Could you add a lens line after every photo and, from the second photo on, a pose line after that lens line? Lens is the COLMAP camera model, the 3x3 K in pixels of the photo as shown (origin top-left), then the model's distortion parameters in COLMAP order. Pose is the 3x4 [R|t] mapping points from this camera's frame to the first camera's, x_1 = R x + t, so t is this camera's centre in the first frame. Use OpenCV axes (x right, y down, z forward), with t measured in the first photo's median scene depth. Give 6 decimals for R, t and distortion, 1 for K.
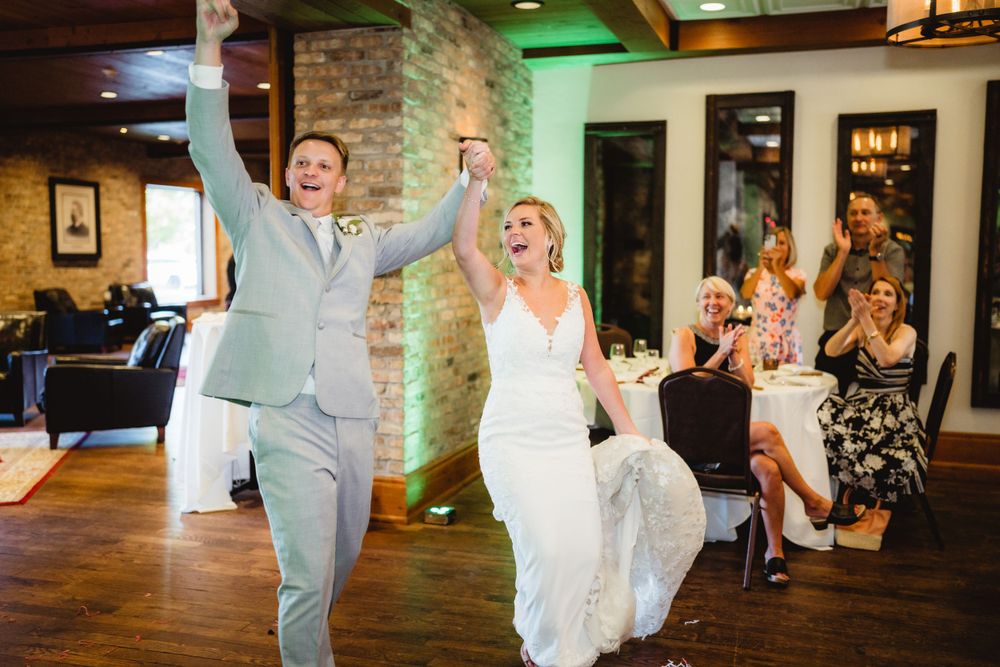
lens RADIAL K [[992.8, 0, 502.2], [0, 992.8, 331.1], [0, 0, 1]] dist [-0.004178, 0.000000]
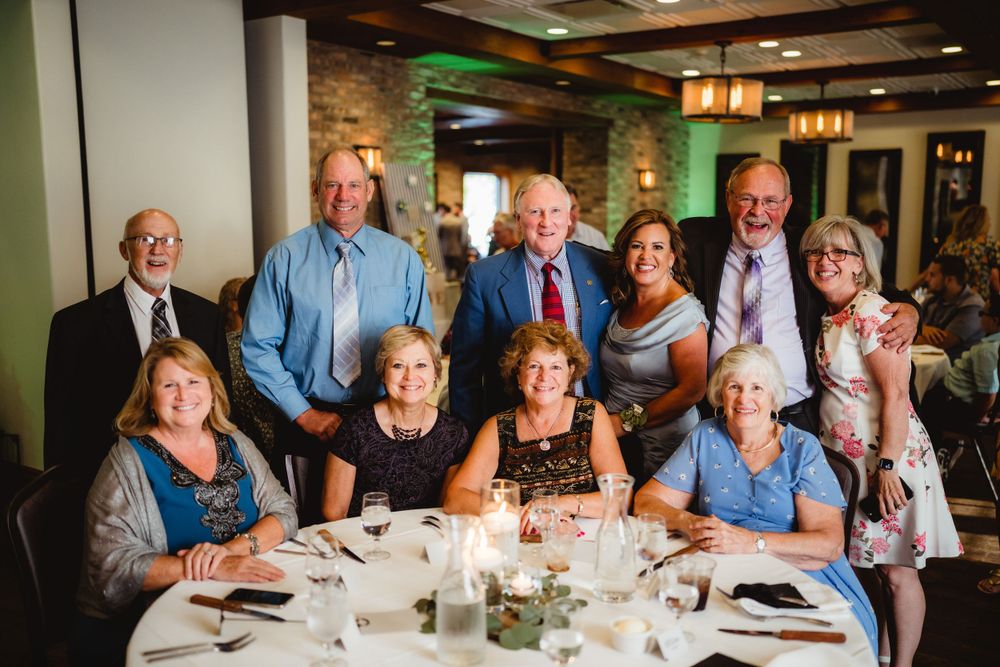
lens RADIAL K [[992.8, 0, 502.1], [0, 992.8, 335.7], [0, 0, 1]] dist [-0.004178, 0.000000]
pose [[0.964369, 0.034385, -0.262318, 0.248585], [-0.023397, 0.998718, 0.044895, 0.069326], [0.263525, -0.037158, 0.963937, -1.154378]]
